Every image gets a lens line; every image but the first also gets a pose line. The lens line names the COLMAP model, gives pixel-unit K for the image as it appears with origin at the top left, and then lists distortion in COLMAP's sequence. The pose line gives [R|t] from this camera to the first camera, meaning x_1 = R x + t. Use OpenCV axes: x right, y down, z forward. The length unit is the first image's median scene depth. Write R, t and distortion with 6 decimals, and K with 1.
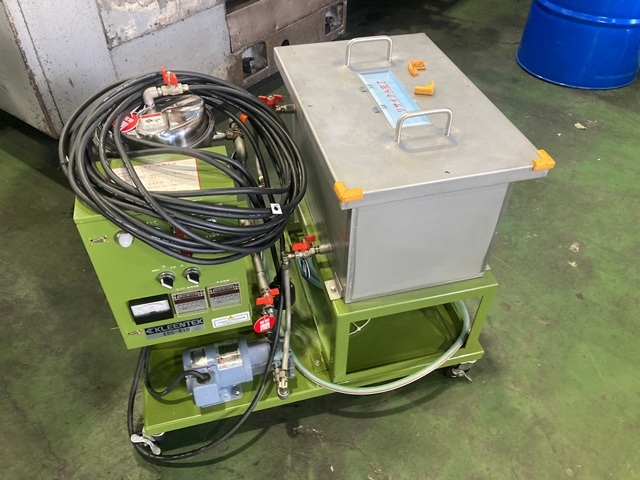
lens RADIAL K [[521.1, 0, 322.5], [0, 521.1, 247.3], [0, 0, 1]] dist [0.021344, -0.002123]
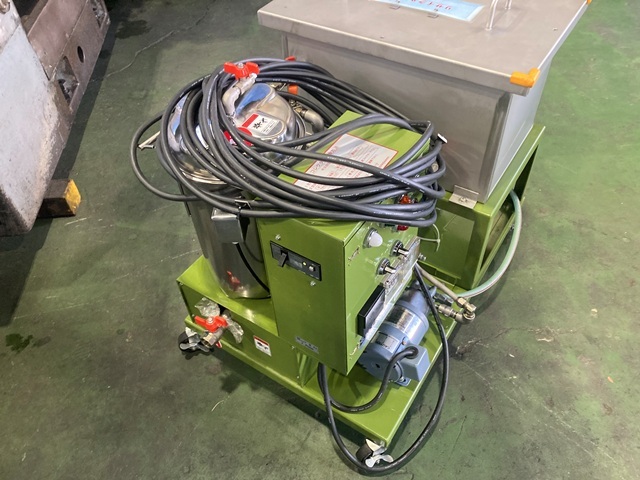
lens RADIAL K [[521.6, 0, 328.4], [0, 521.6, 237.3], [0, 0, 1]] dist [0.027732, -0.001754]
pose [[0.741036, -0.526804, 0.416346, -0.567295], [0.509644, 0.844984, 0.162068, -0.139645], [-0.437183, 0.092090, 0.894645, 0.187495]]
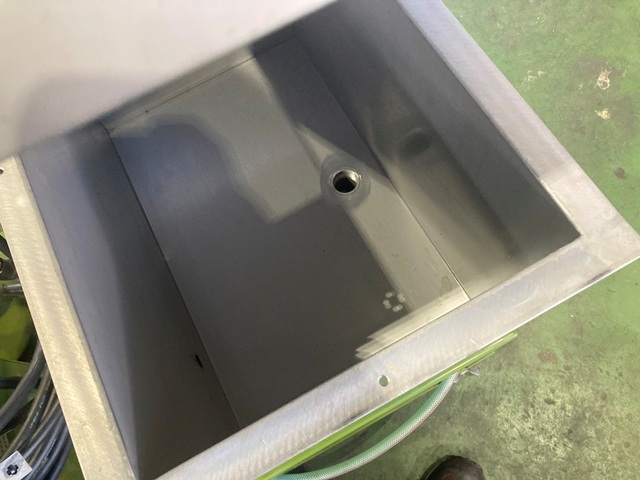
lens RADIAL K [[521.6, 0, 328.4], [0, 521.6, 237.3], [0, 0, 1]] dist [0.027732, -0.001754]
pose [[0.966496, -0.255900, -0.019994, 0.175979], [0.241651, 0.880880, 0.407007, -0.252283], [-0.086541, -0.398202, 0.913206, 0.531313]]
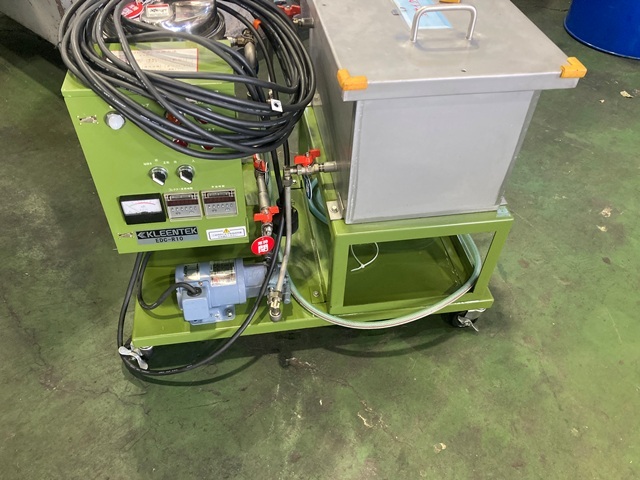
lens RADIAL K [[520.4, 0, 318.2], [0, 520.4, 242.8], [0, 0, 1]] dist [0.025041, -0.003539]
pose [[0.994646, 0.082447, -0.062300, 0.048561], [-0.081278, 0.996468, 0.021082, 0.110860], [0.063818, -0.015906, 0.997835, 0.049022]]
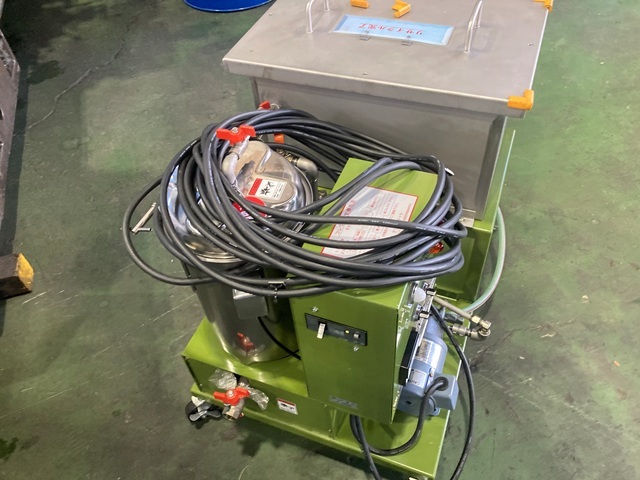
lens RADIAL K [[521.6, 0, 328.4], [0, 521.6, 237.3], [0, 0, 1]] dist [0.027732, -0.001754]
pose [[0.583307, -0.644107, 0.494853, -0.582129], [0.621169, 0.746287, 0.239176, -0.264545], [-0.523357, 0.167874, 0.835413, 0.262007]]
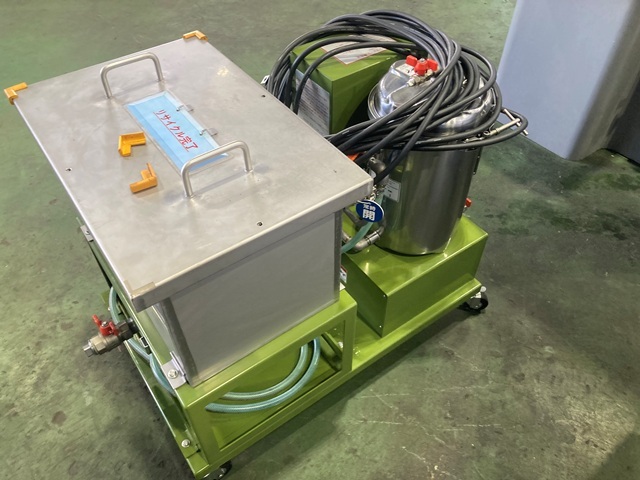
lens RADIAL K [[521.1, 0, 322.5], [0, 521.1, 247.3], [0, 0, 1]] dist [0.021344, -0.002123]
pose [[-0.934361, 0.251022, -0.252897, 0.144790], [-0.263124, -0.007469, 0.964733, -0.974014], [0.240280, 0.967953, 0.073028, 1.008543]]
